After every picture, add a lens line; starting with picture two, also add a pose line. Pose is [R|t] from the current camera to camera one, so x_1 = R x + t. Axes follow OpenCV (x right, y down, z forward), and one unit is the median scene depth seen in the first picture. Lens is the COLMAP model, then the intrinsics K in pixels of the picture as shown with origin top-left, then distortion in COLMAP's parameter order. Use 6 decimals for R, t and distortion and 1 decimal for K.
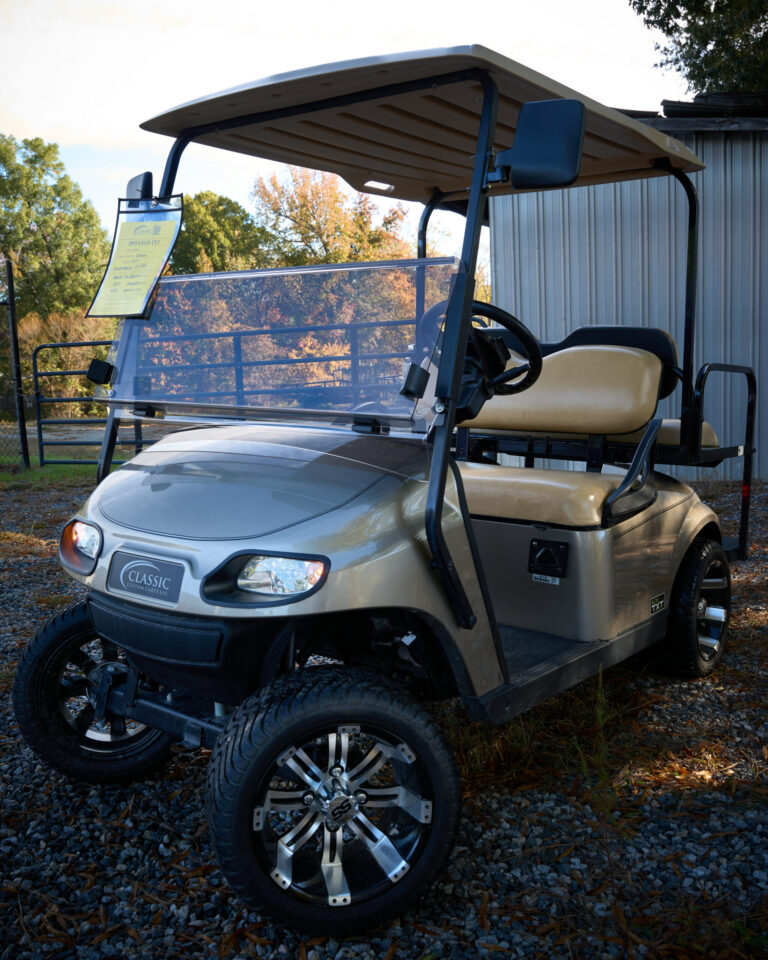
lens RADIAL K [[904.9, 0, 386.0], [0, 904.9, 481.4], [0, 0, 1]] dist [0.003639, 0.000000]
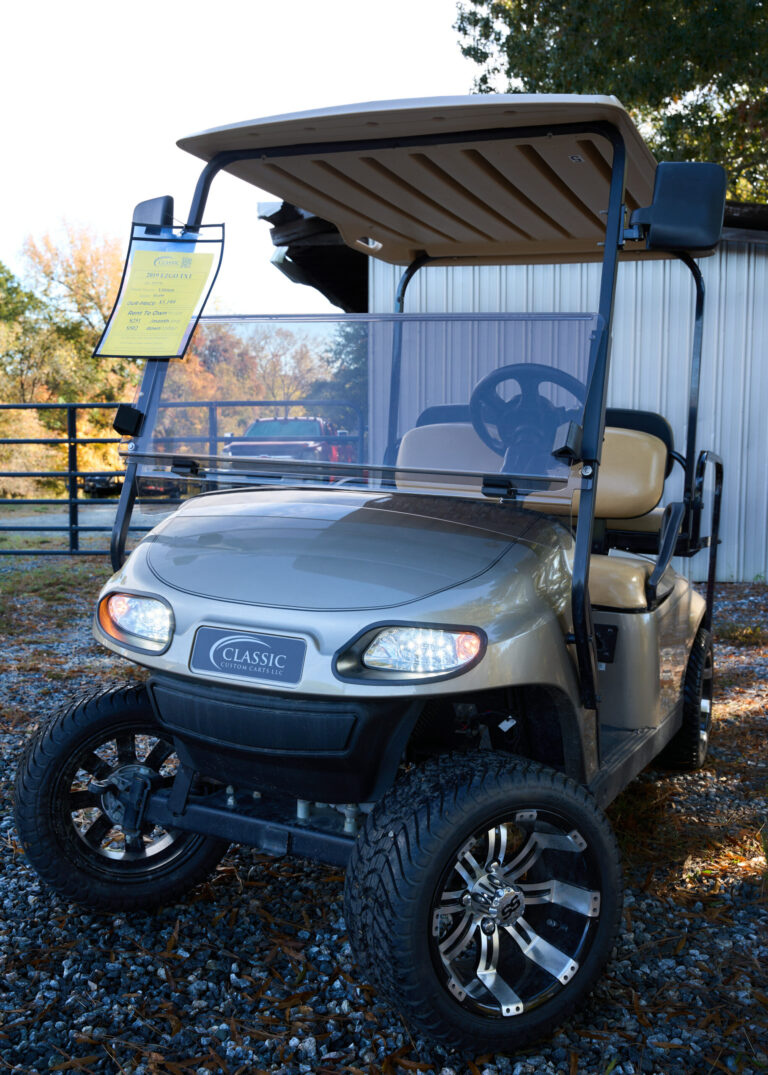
lens RADIAL K [[986.3, 0, 409.7], [0, 986.3, 550.1], [0, 0, 1]] dist [0.004995, -0.002807]
pose [[0.969289, 0.021455, 0.244986, -0.311010], [-0.011761, 0.999091, -0.040964, 0.038259], [-0.245643, 0.036824, 0.968661, 0.047004]]
